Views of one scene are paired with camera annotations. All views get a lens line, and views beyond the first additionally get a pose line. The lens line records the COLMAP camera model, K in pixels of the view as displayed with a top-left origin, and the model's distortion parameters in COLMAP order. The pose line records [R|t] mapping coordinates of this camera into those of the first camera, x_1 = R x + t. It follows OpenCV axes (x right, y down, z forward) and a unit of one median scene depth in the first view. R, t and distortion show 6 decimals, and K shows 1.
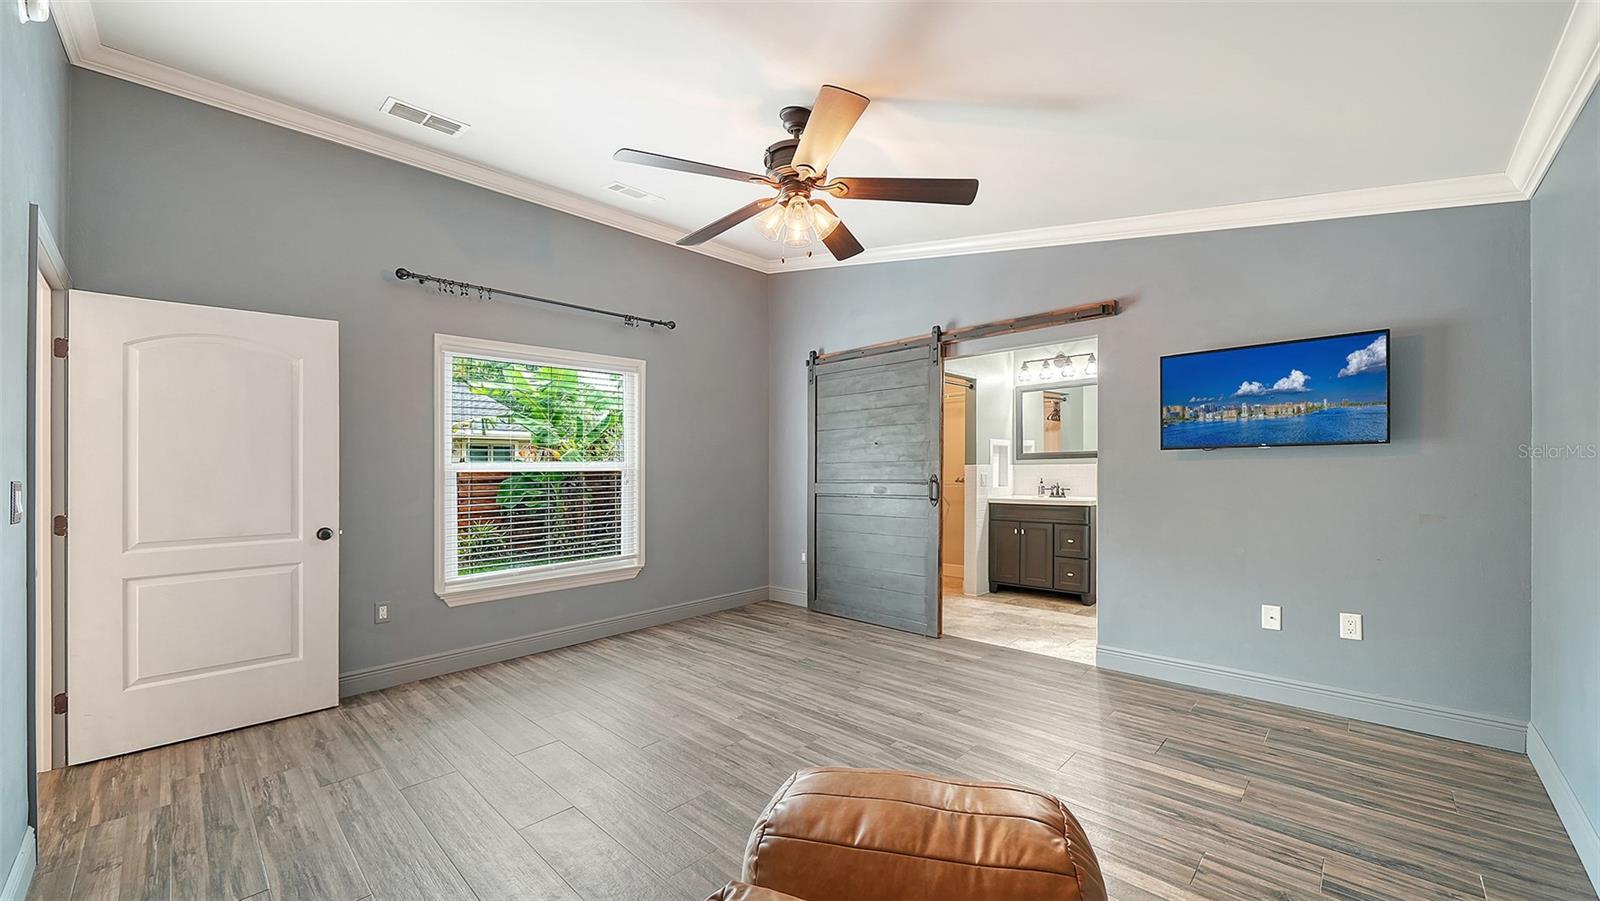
lens RADIAL K [[597.1, 0, 786.1], [0, 597.1, 485.6], [0, 0, 1]] dist [-0.009033, -0.000004]
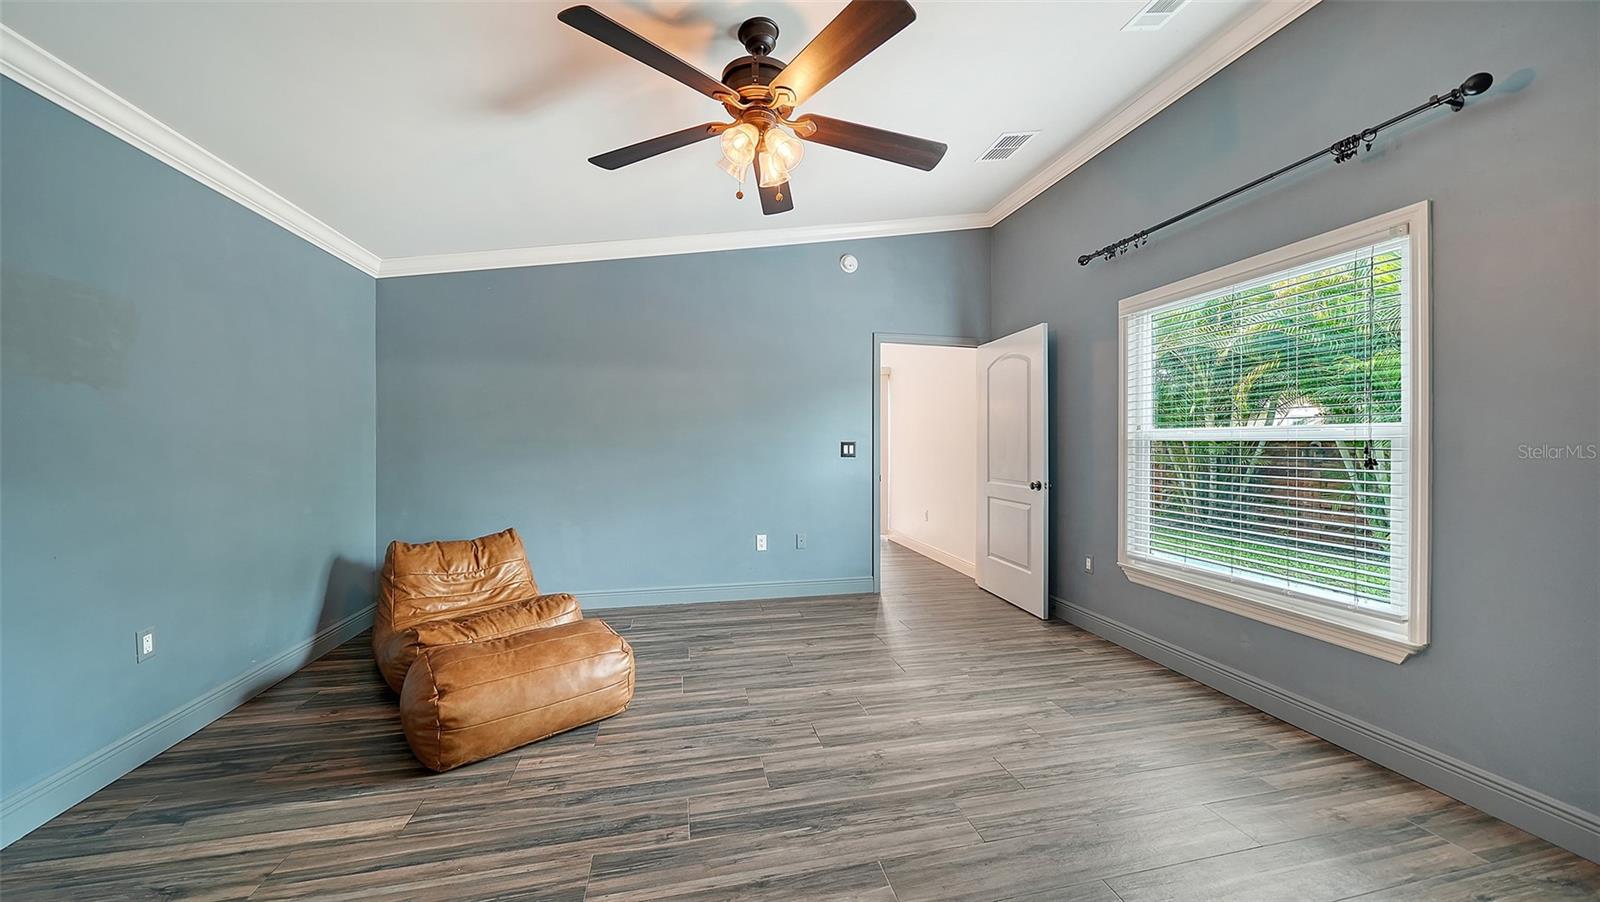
lens RADIAL K [[565.3, 0, 814.6], [0, 565.3, 442.9], [0, 0, 1]] dist [-0.002036, -0.001165]
pose [[-0.523035, 0.011166, -0.852238, 0.470160], [-0.021718, 0.999415, 0.026423, -0.030879], [0.852035, 0.032329, -0.522486, 1.032221]]
